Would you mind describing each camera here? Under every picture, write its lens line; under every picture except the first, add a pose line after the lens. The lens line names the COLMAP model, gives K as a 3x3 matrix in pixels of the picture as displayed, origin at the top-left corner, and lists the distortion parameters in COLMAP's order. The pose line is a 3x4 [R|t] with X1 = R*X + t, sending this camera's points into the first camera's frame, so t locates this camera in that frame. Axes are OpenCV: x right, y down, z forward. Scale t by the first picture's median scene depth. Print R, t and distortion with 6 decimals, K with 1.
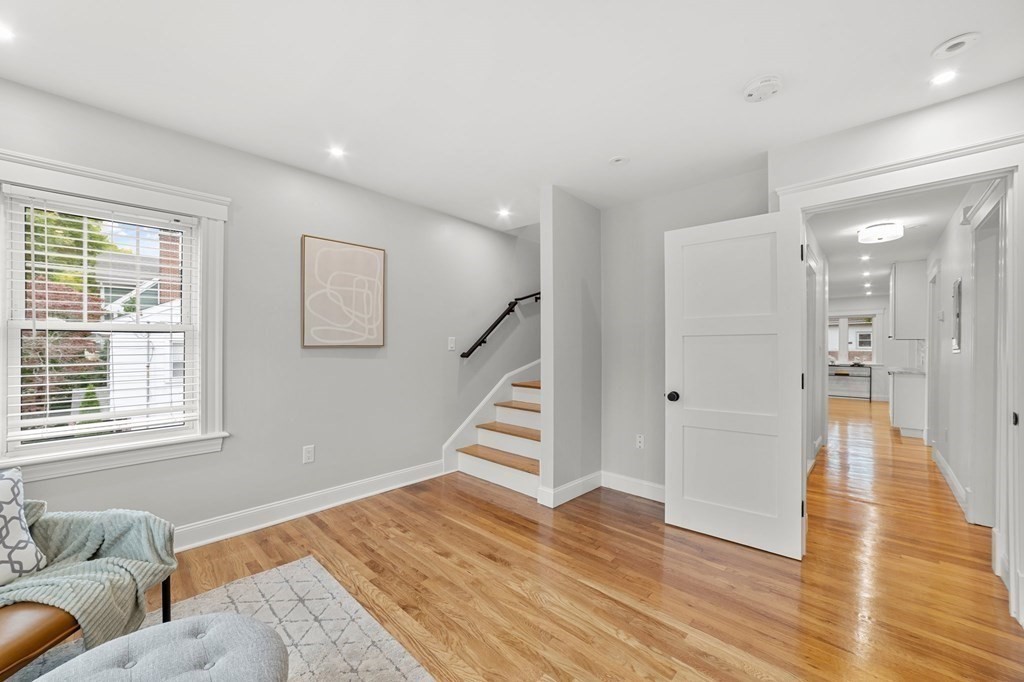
lens RADIAL K [[384.3, 0, 509.6], [0, 384.3, 349.9], [0, 0, 1]] dist [-0.034820, 0.000036]
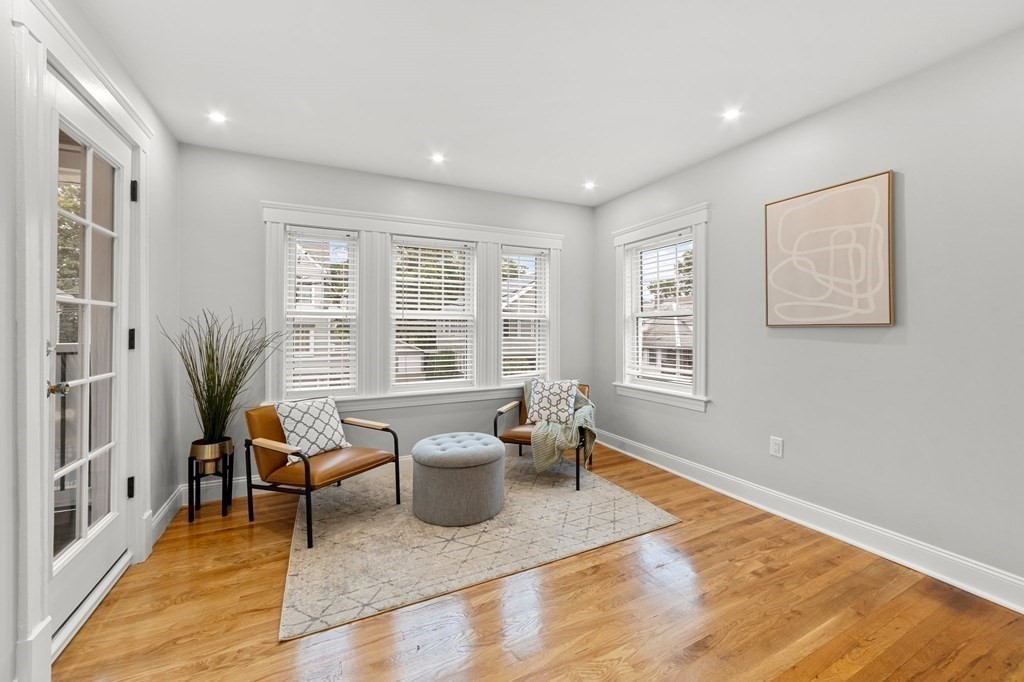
lens RADIAL K [[395.0, 0, 513.4], [0, 395.0, 330.2], [0, 0, 1]] dist [-0.015648, 0.000302]
pose [[-0.338410, 0.006354, -0.940977, 0.545553], [-0.007153, 0.999931, 0.009325, -0.003120], [0.940972, 0.009887, -0.338341, 0.730698]]
